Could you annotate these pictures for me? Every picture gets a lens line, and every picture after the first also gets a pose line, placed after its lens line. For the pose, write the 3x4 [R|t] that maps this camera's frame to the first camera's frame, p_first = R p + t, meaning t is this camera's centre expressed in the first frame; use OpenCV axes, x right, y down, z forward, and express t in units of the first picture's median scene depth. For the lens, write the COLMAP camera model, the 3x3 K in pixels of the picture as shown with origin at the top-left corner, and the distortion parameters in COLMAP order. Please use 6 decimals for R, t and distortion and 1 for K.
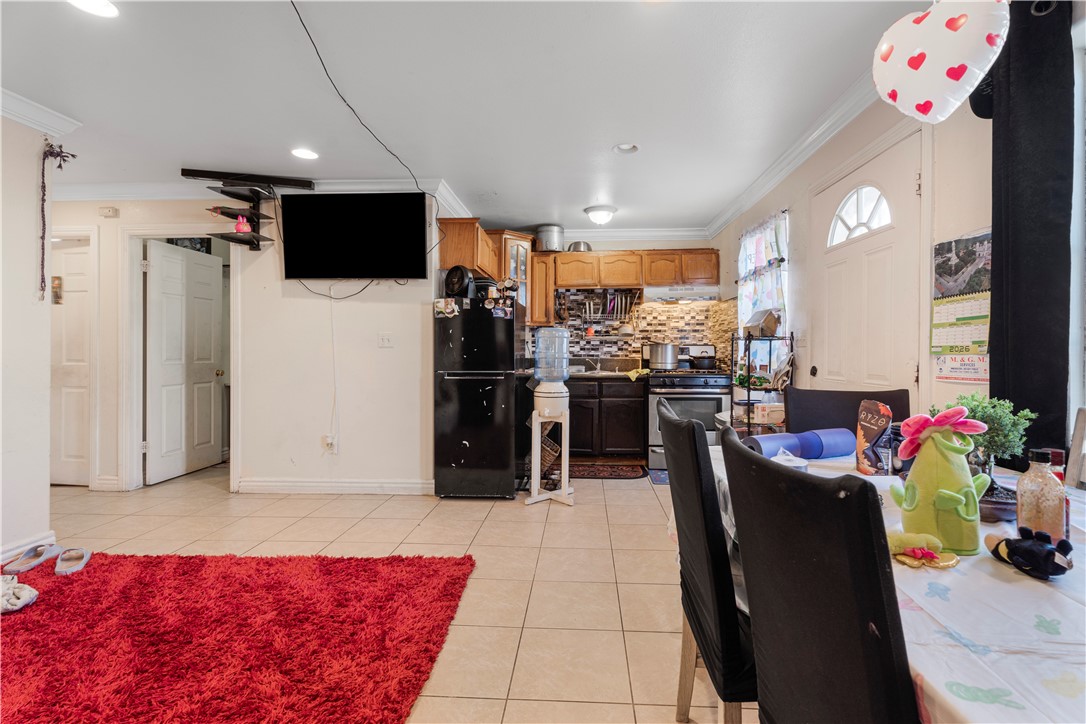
lens RADIAL K [[487.3, 0, 552.2], [0, 487.3, 355.9], [0, 0, 1]] dist [0.001480, 0.000438]
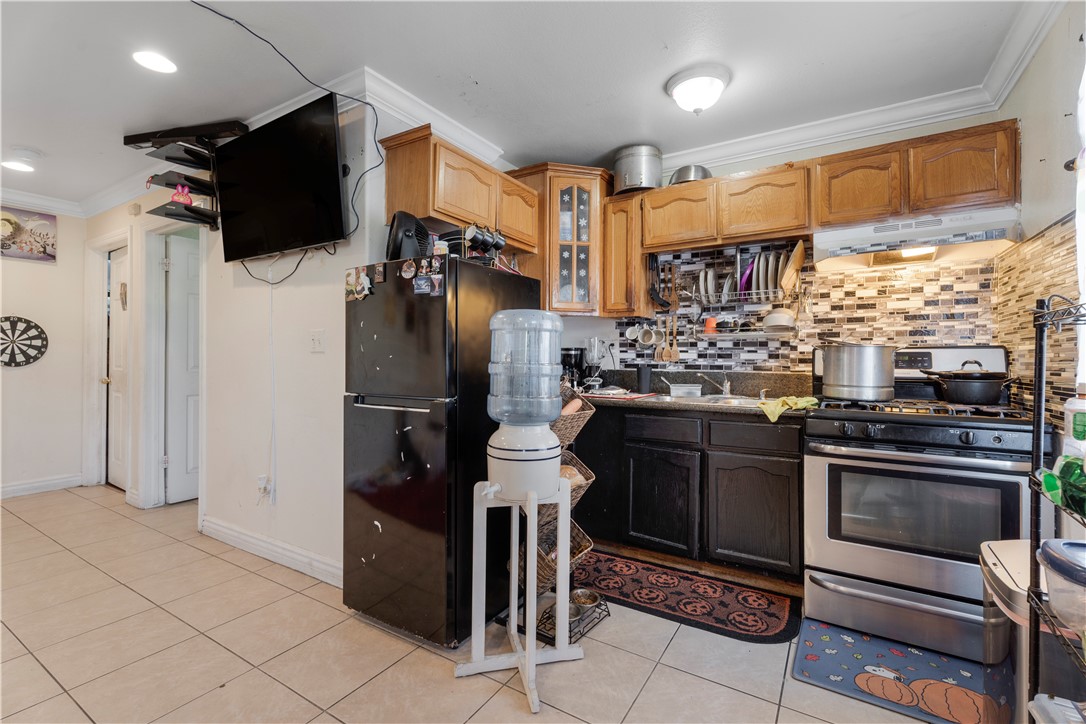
lens RADIAL K [[487.3, 0, 533.9], [0, 487.3, 358.9], [0, 0, 1]] dist [0.001480, 0.000438]
pose [[0.880810, 0.004116, -0.473452, 0.173117], [-0.007900, 0.999951, -0.006003, -0.005857], [0.473404, 0.009028, 0.880799, 0.430497]]
